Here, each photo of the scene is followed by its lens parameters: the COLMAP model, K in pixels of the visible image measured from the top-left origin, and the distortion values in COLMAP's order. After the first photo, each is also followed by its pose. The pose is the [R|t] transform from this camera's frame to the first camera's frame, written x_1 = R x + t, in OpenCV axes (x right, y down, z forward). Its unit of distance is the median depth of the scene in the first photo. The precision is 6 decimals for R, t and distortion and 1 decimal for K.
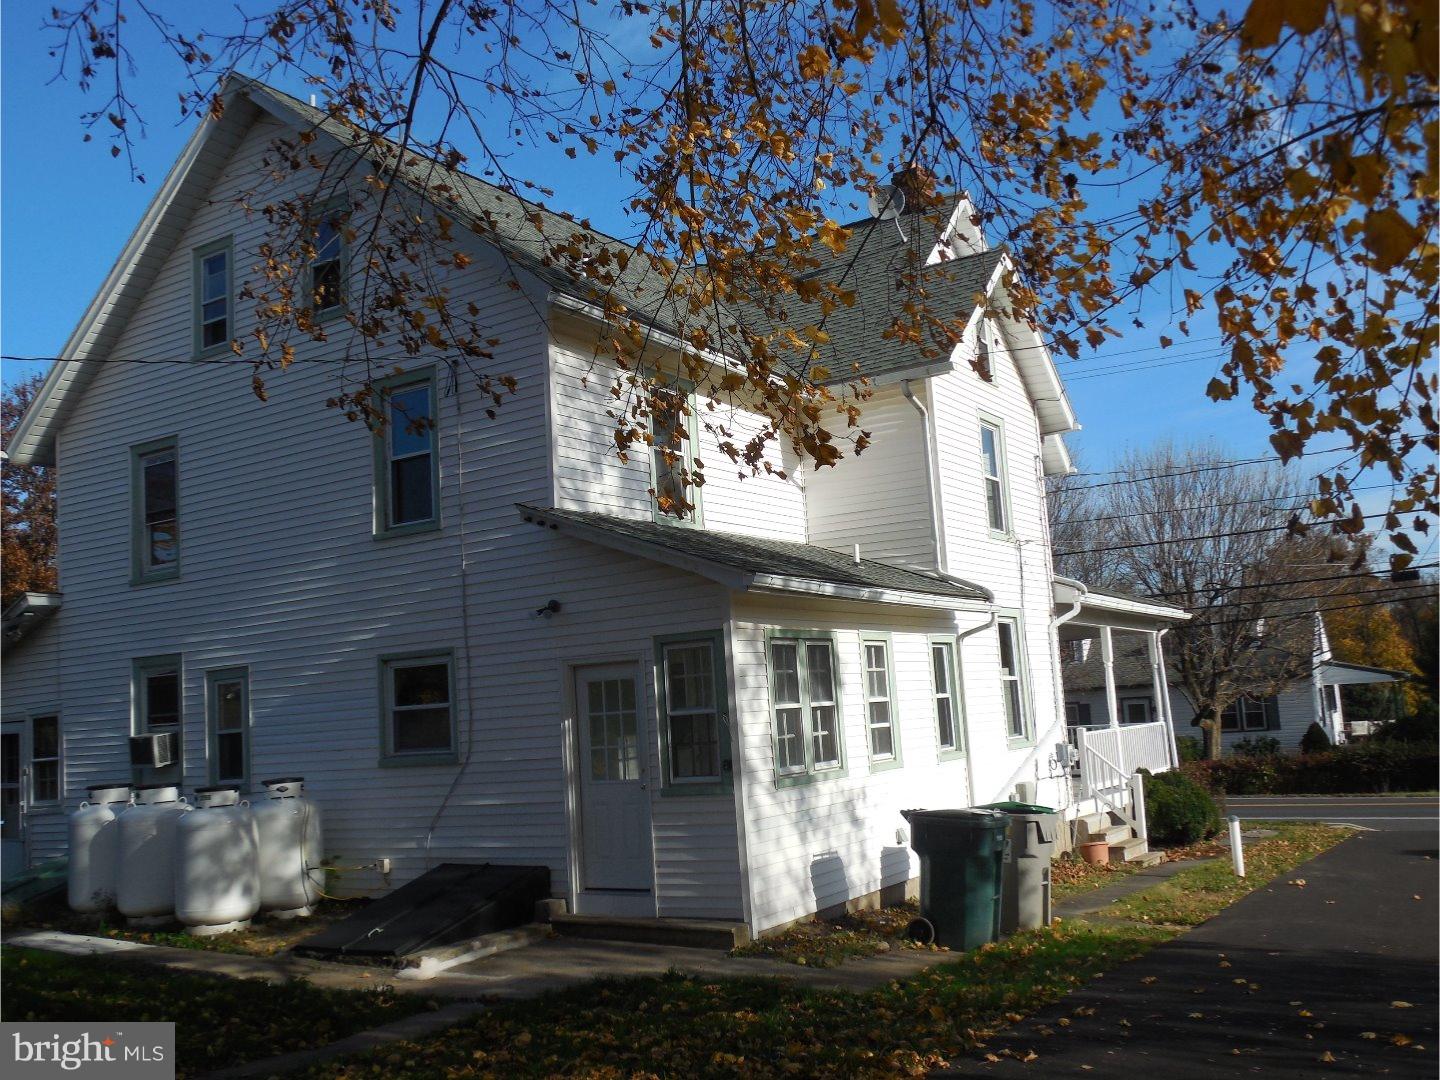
lens RADIAL K [[1133.0, 0, 720.0], [0, 1133.0, 540.0], [0, 0, 1]] dist [0.514918, 0.000006]
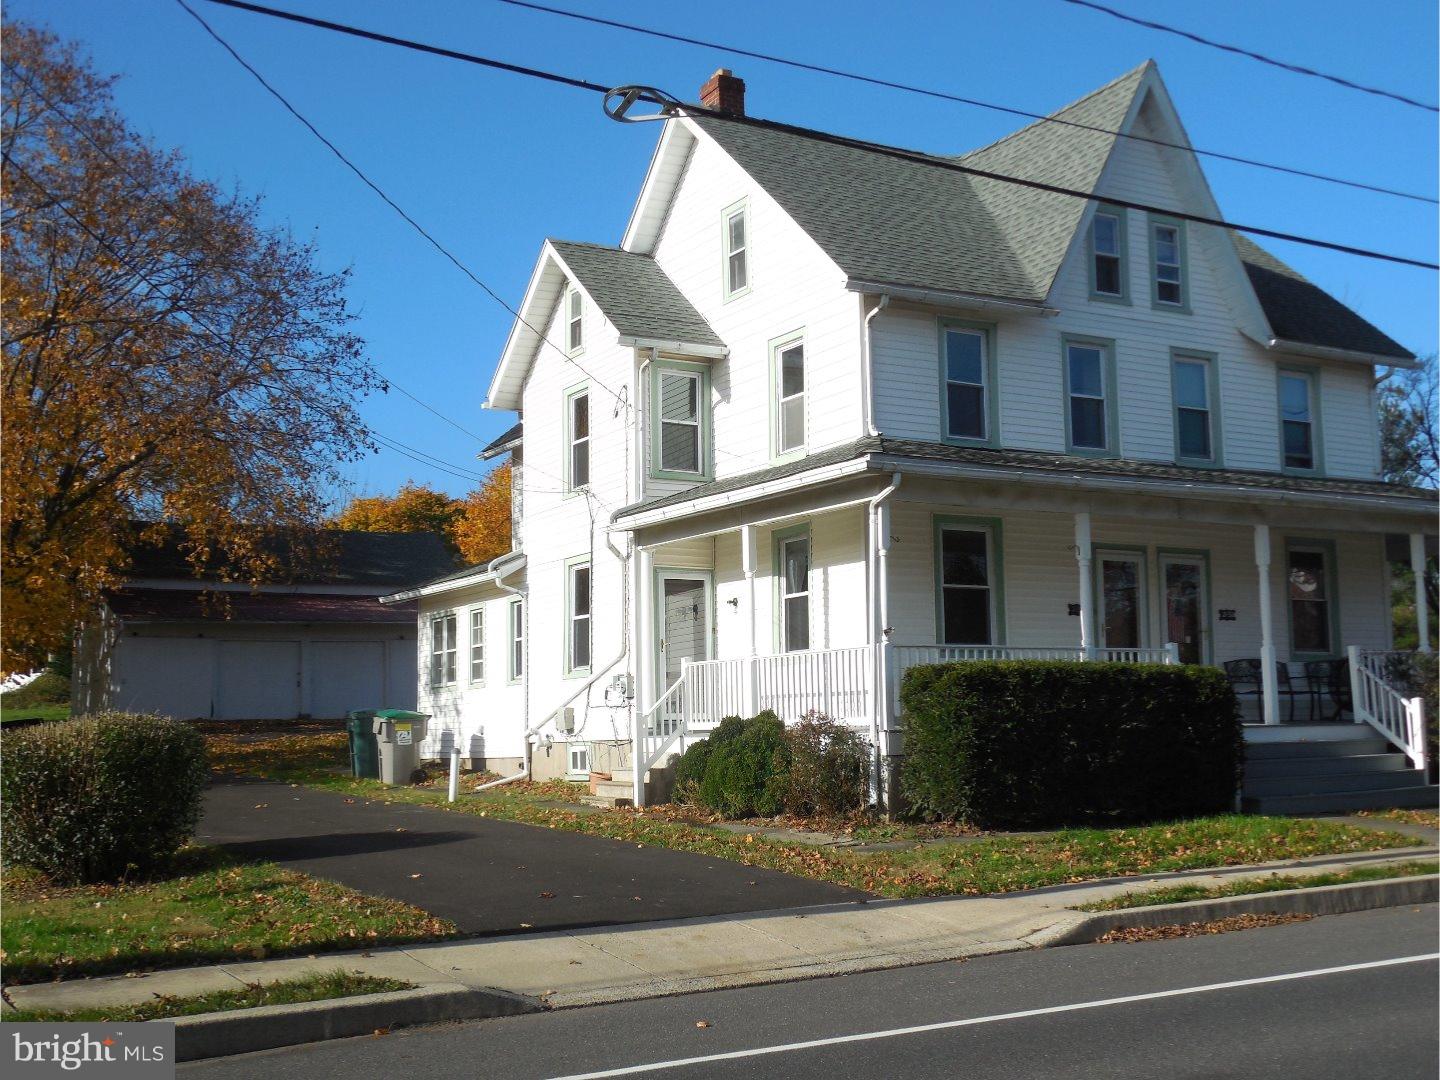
lens RADIAL K [[1674.8, 0, 720.0], [0, 1674.8, 540.0], [0, 0, 1]] dist [0.014523, 0.003058]
pose [[-0.477431, -0.016272, -0.878519, 2.137461], [0.179795, 0.976864, -0.115804, 0.343624], [0.860077, -0.213242, -0.463460, 2.540021]]
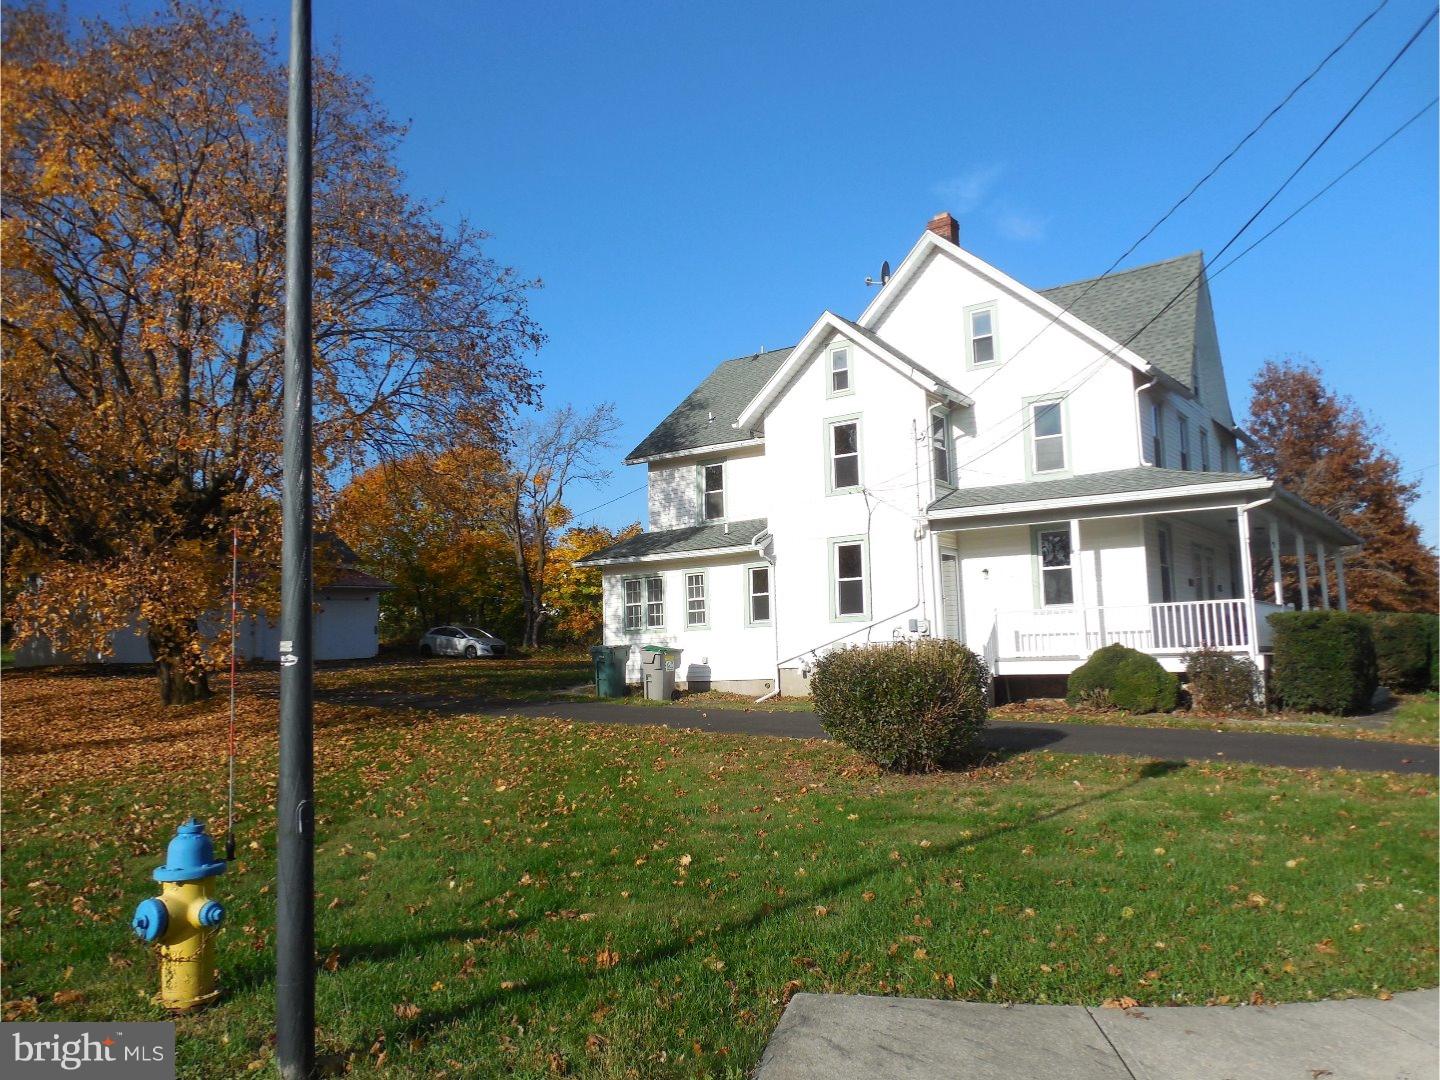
lens RADIAL K [[1087.1, 0, 732.1], [0, 1087.1, 531.4], [0, 0, 1]] dist [0.019065, 0.003386]
pose [[-0.068749, -0.041622, -0.996765, 2.328581], [0.173096, 0.983478, -0.053006, 0.140379], [0.982503, -0.176180, -0.060409, 1.289051]]
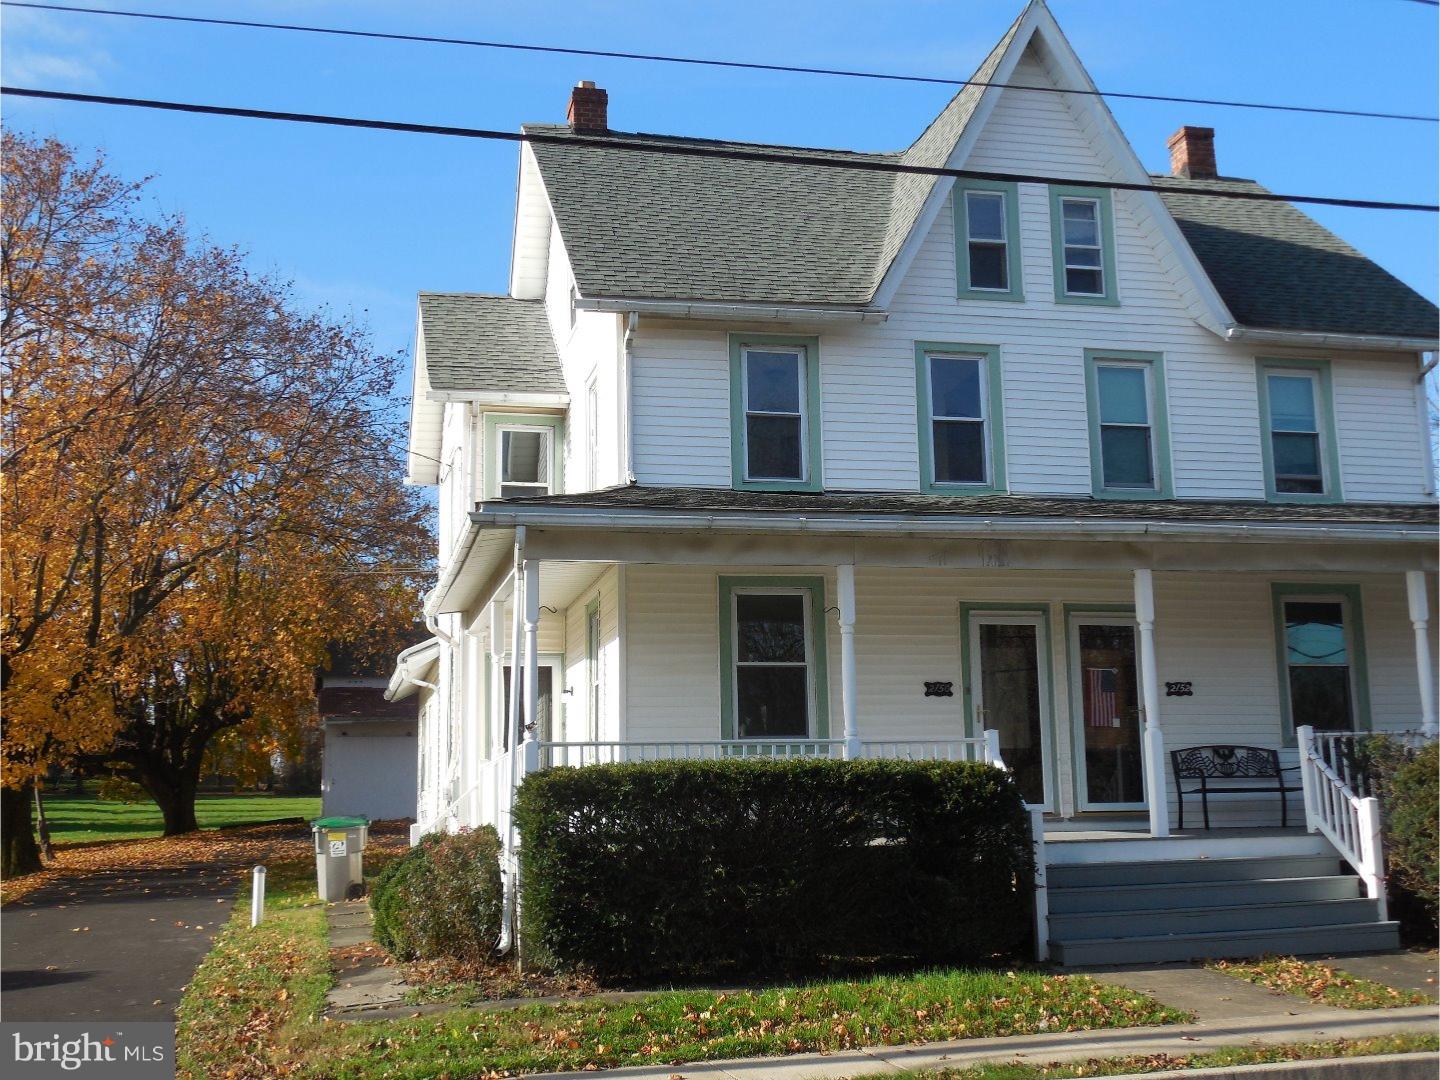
lens RADIAL K [[1662.8, 0, 720.0], [0, 1662.8, 540.0], [0, 0, 1]] dist [0.005397, 0.018408]
pose [[-0.704720, -0.028793, -0.708901, 1.457349], [0.179753, 0.959330, -0.217656, 0.434863], [0.686337, -0.280814, -0.670884, 2.891839]]
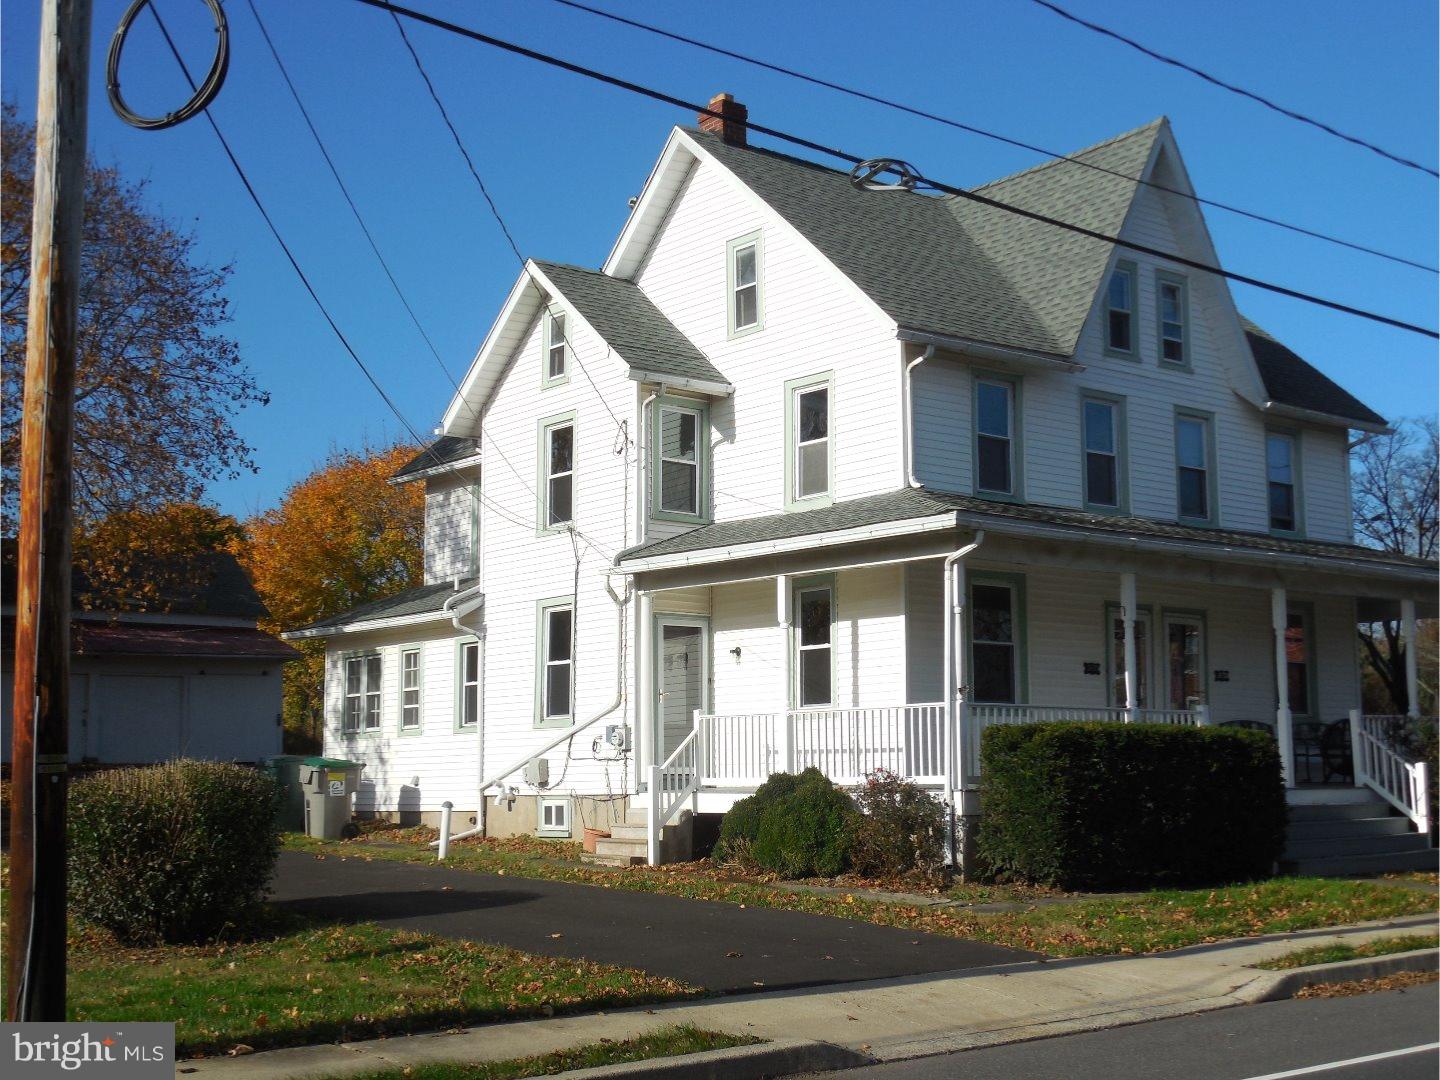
lens RADIAL K [[1871.5, 0, 720.0], [0, 1871.5, 540.0], [0, 0, 1]] dist [0.014166, -0.004625]
pose [[-0.337245, -0.042021, -0.940479, 2.399032], [0.165787, 0.980740, -0.103269, 0.279489], [0.926704, -0.190746, -0.323783, 2.309579]]
